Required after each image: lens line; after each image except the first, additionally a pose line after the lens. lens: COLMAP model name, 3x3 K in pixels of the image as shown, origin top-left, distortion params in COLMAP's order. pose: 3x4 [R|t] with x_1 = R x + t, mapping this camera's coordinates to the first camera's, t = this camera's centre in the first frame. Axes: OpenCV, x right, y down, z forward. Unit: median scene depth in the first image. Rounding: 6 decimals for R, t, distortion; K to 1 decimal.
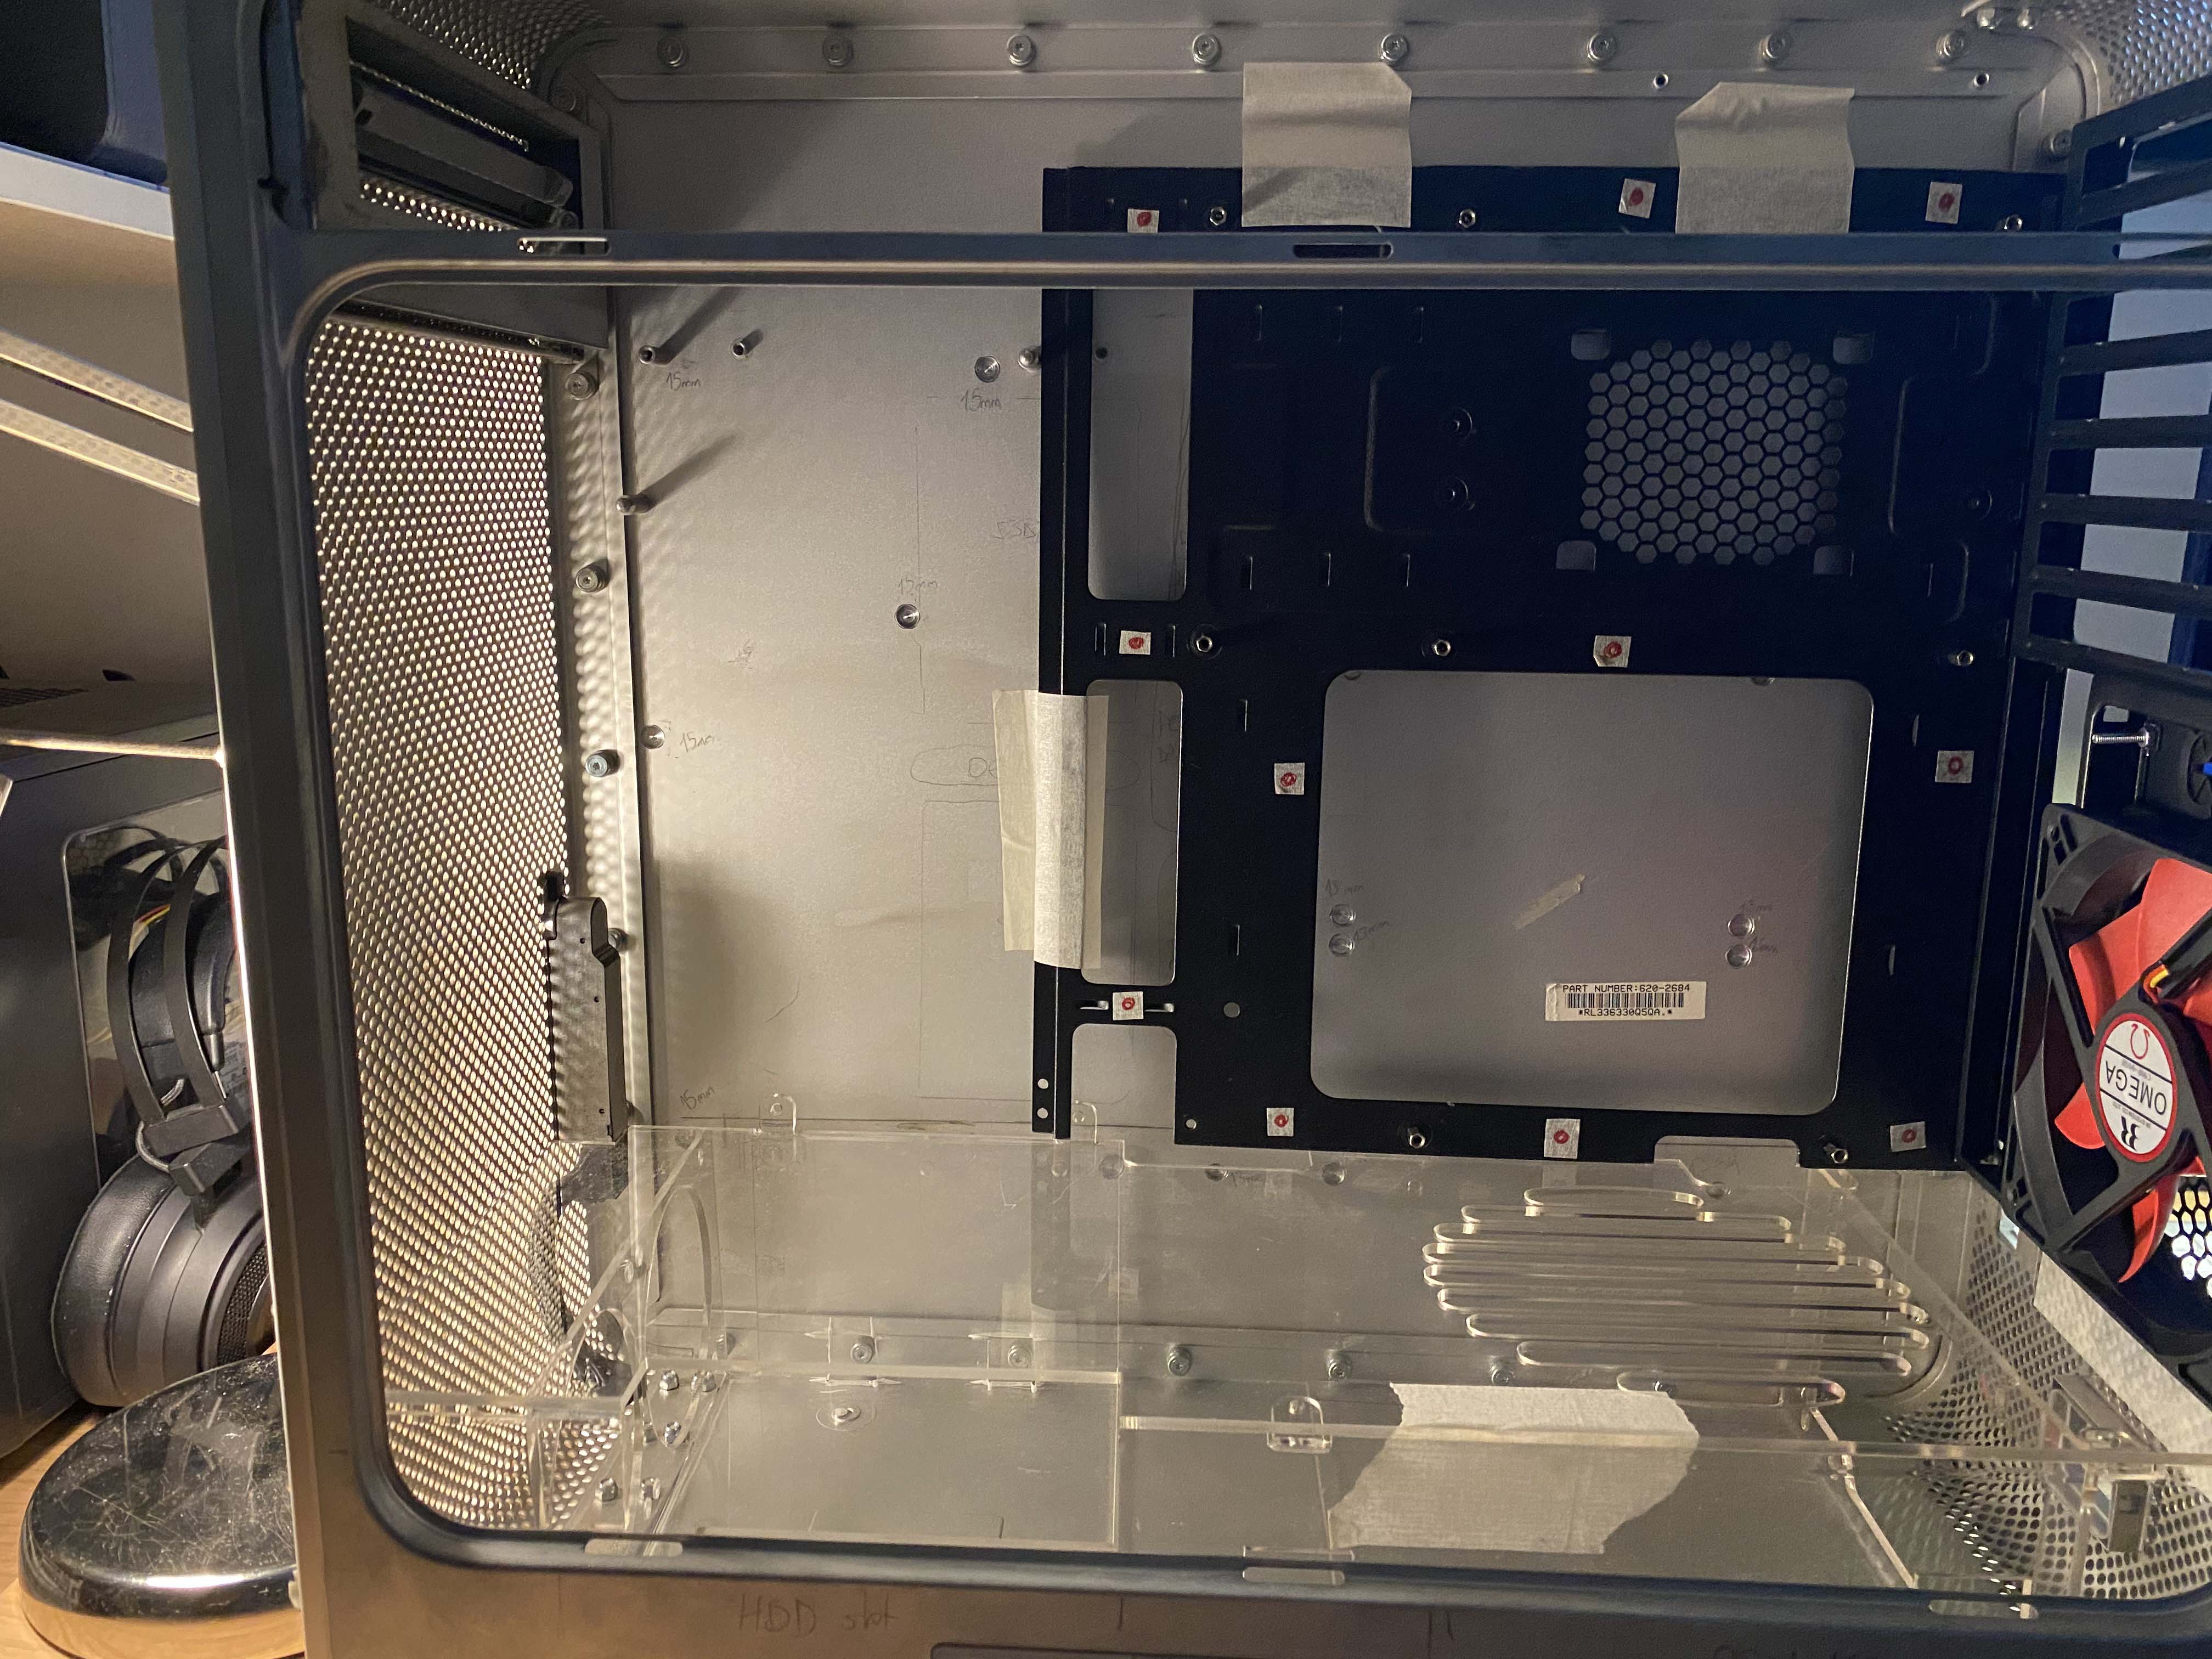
lens RADIAL K [[1725.7, 0, 1106.4], [0, 1725.7, 803.1], [0, 0, 1]] dist [0.099748, -0.169937]
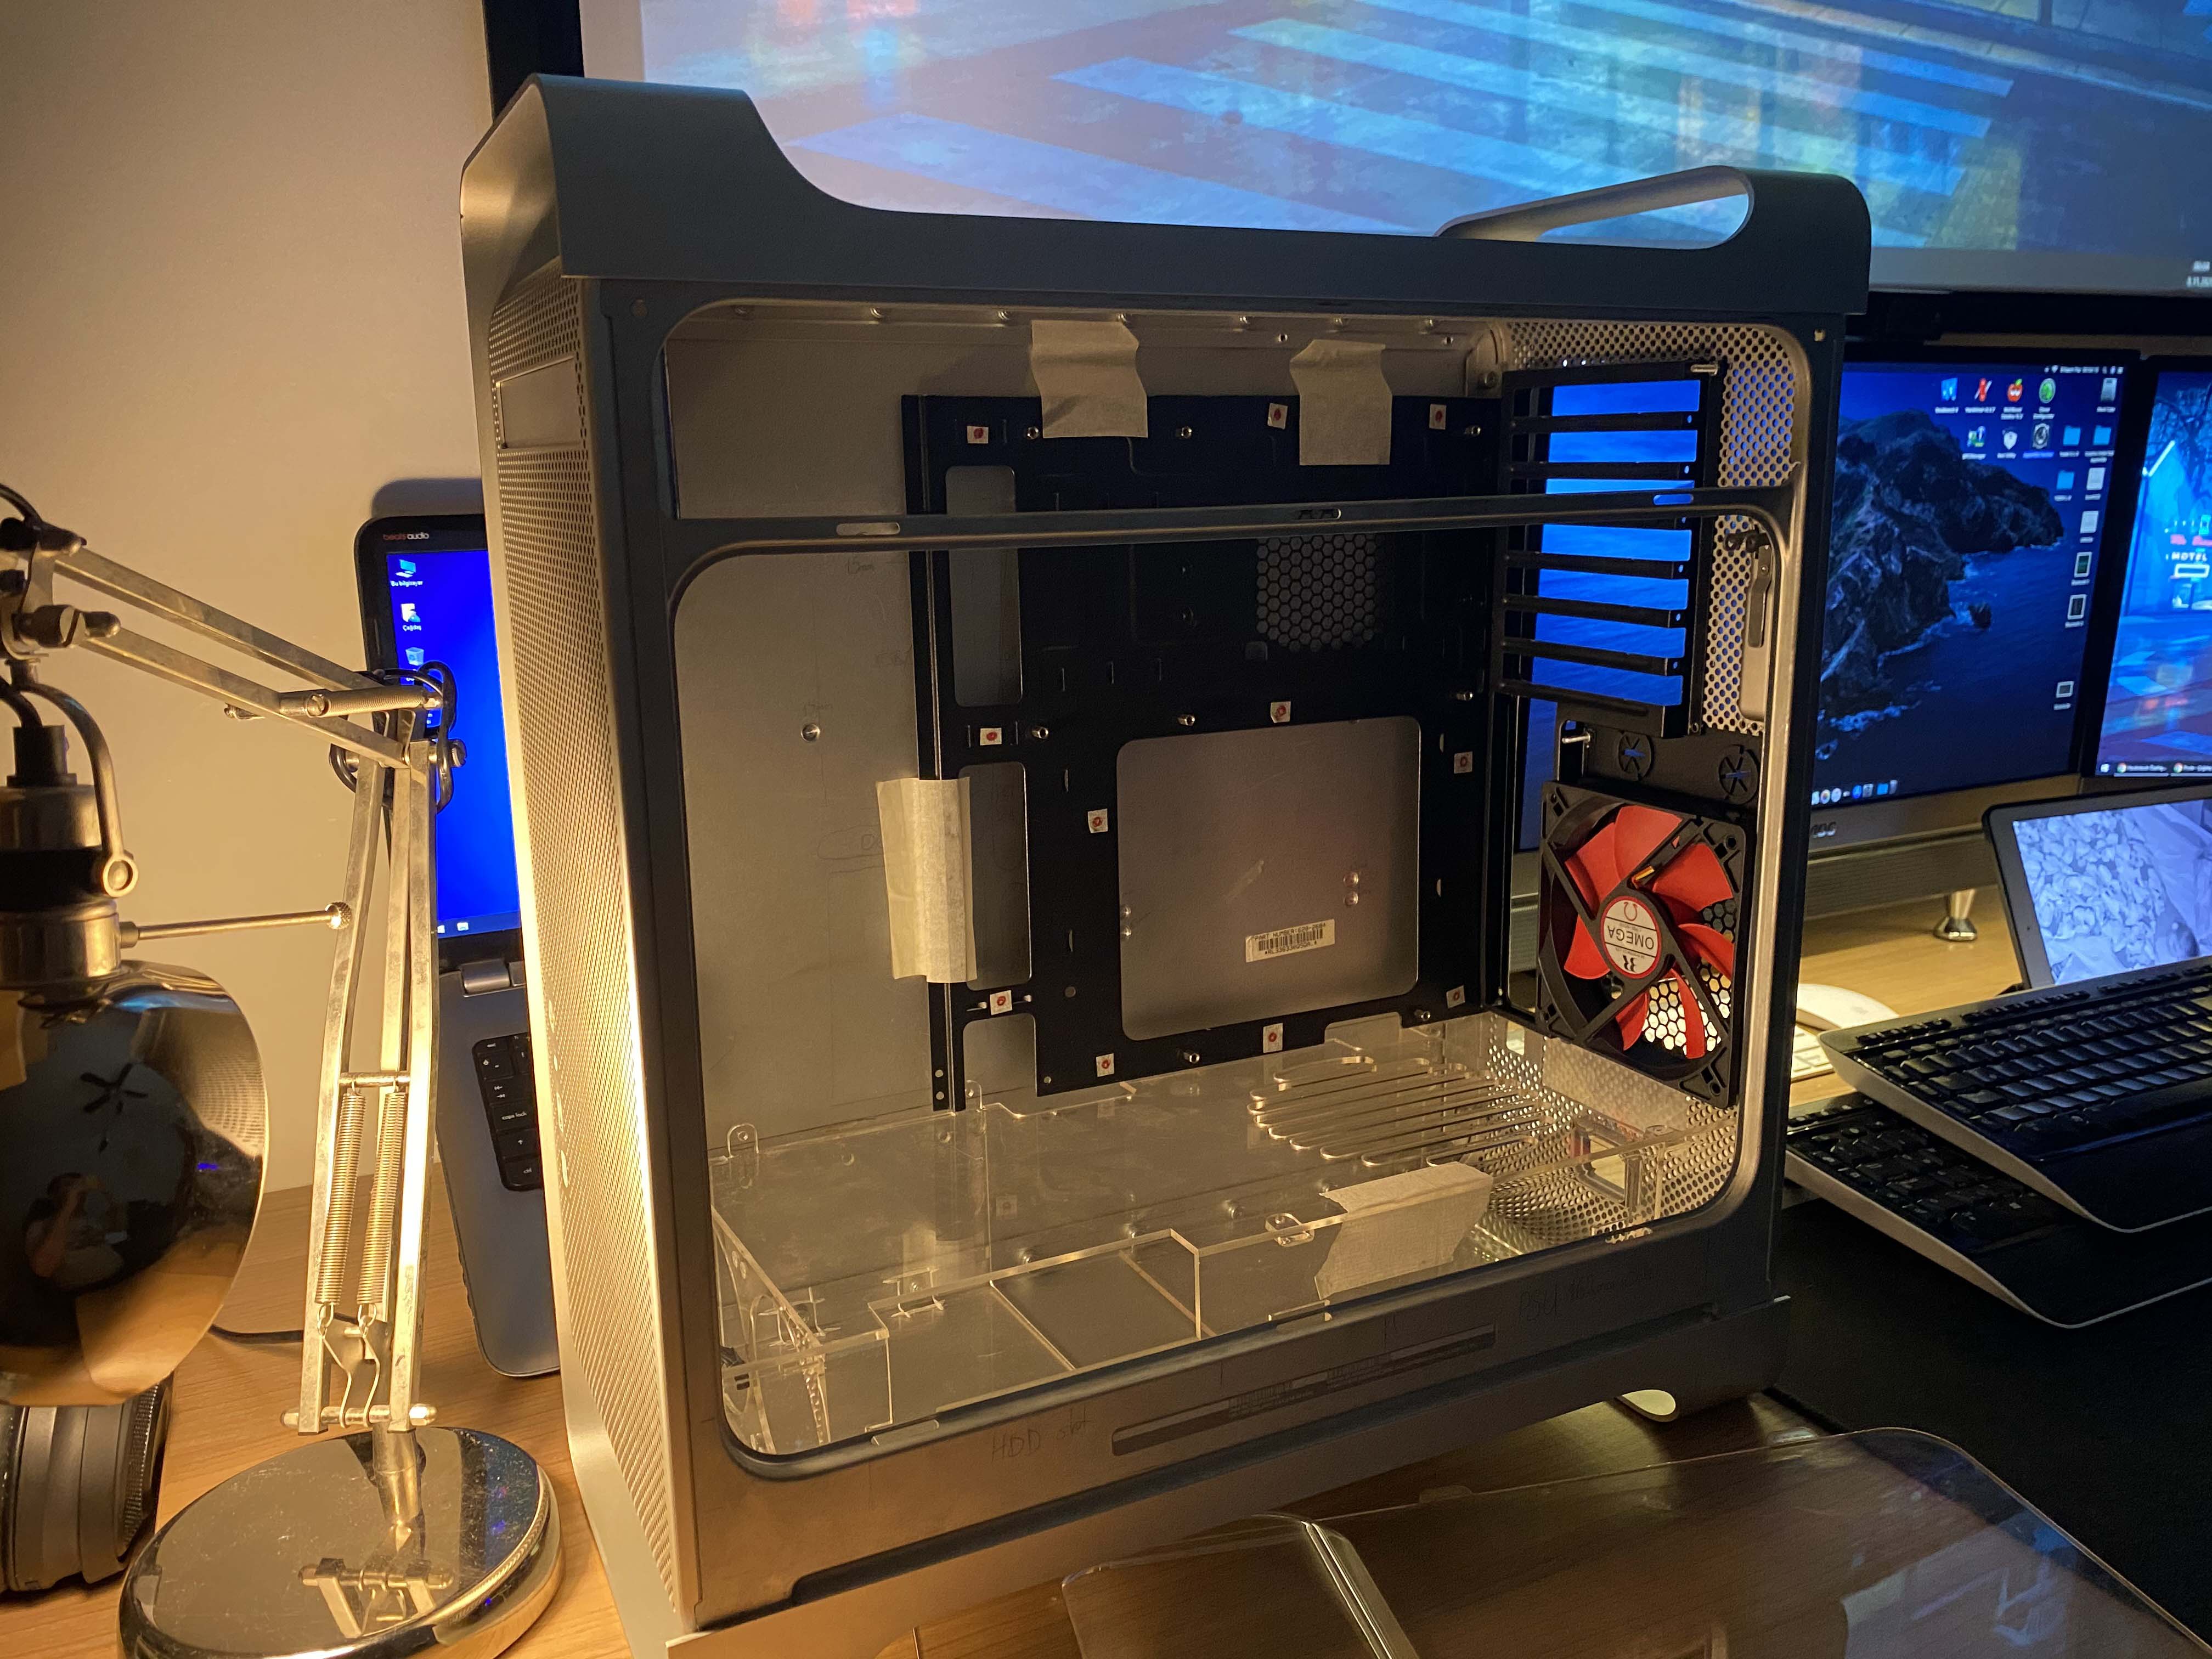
lens RADIAL K [[1675.9, 0, 1092.6], [0, 1675.9, 820.7], [0, 0, 1]] dist [0.062052, -0.072680]
pose [[0.874759, -0.125527, 0.468018, -0.529838], [0.118582, 0.991950, 0.044414, -0.074783], [-0.469825, 0.016647, 0.882602, -0.198468]]
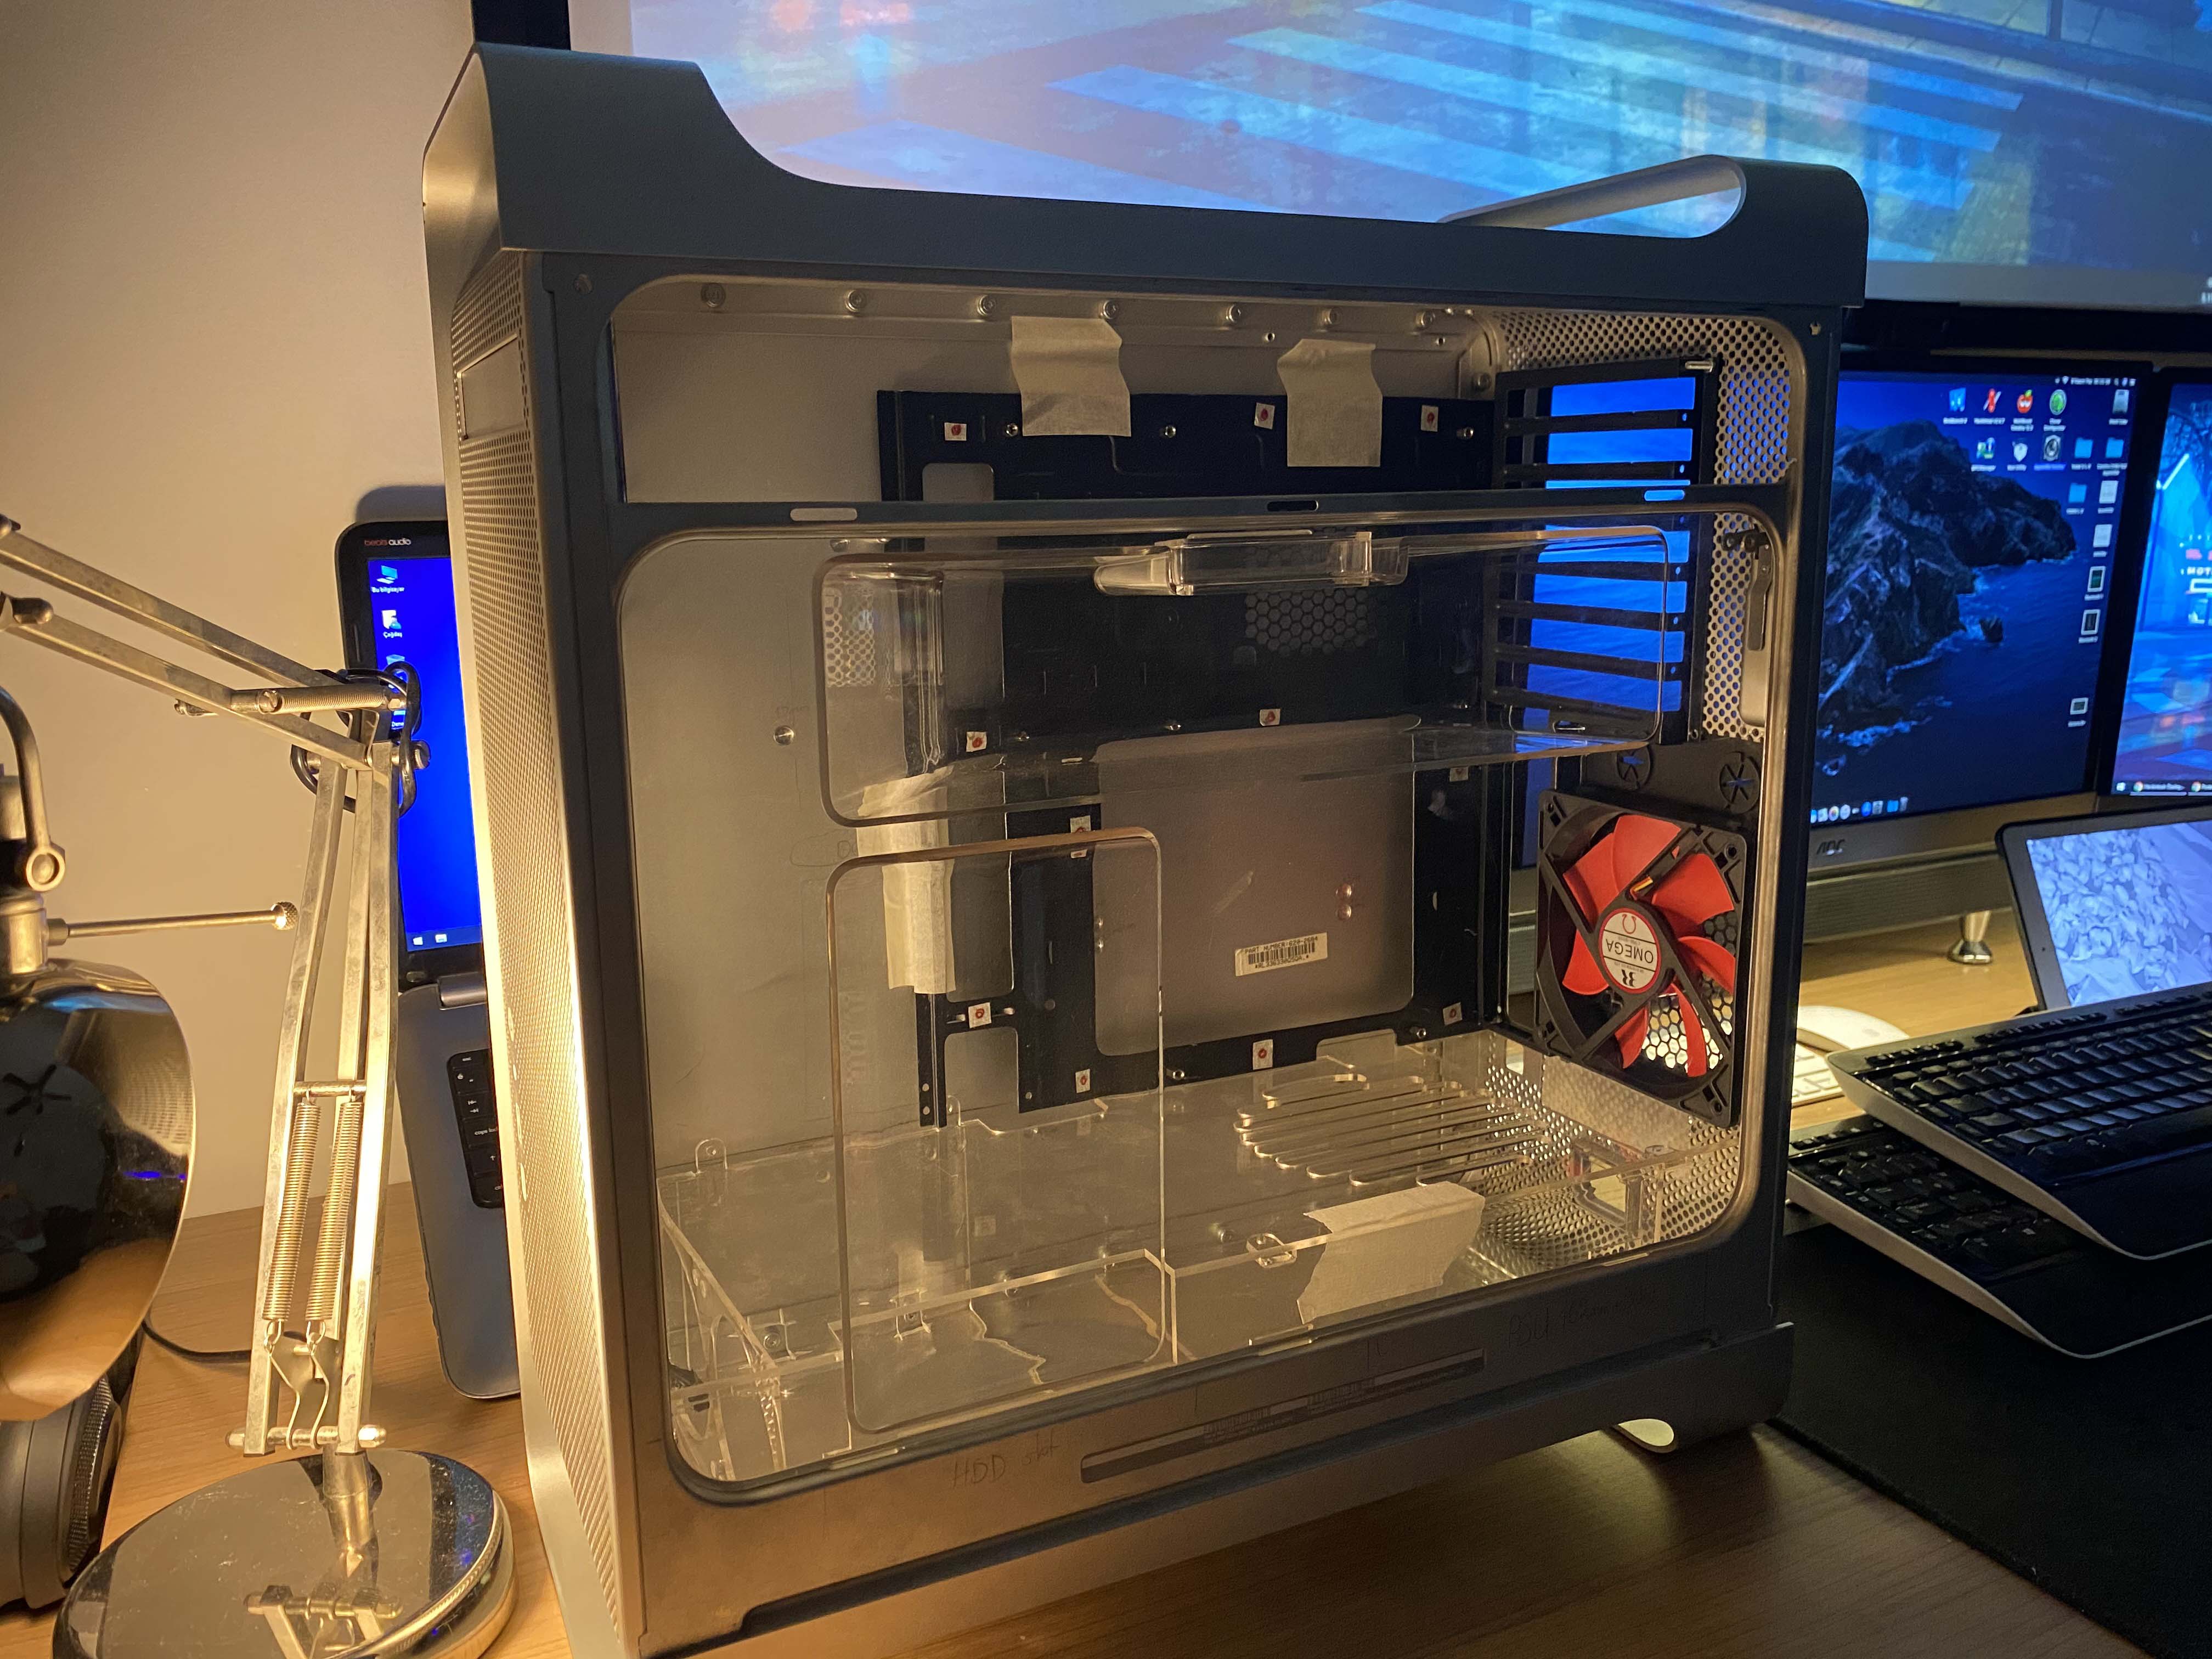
lens RADIAL K [[1684.5, 0, 1093.2], [0, 1684.5, 810.9], [0, 0, 1]] dist [0.039301, -0.038860]
pose [[0.879218, -0.112357, 0.462981, -0.495301], [0.115219, 0.993092, 0.022201, -0.056256], [-0.462278, 0.033824, 0.886090, -0.183617]]
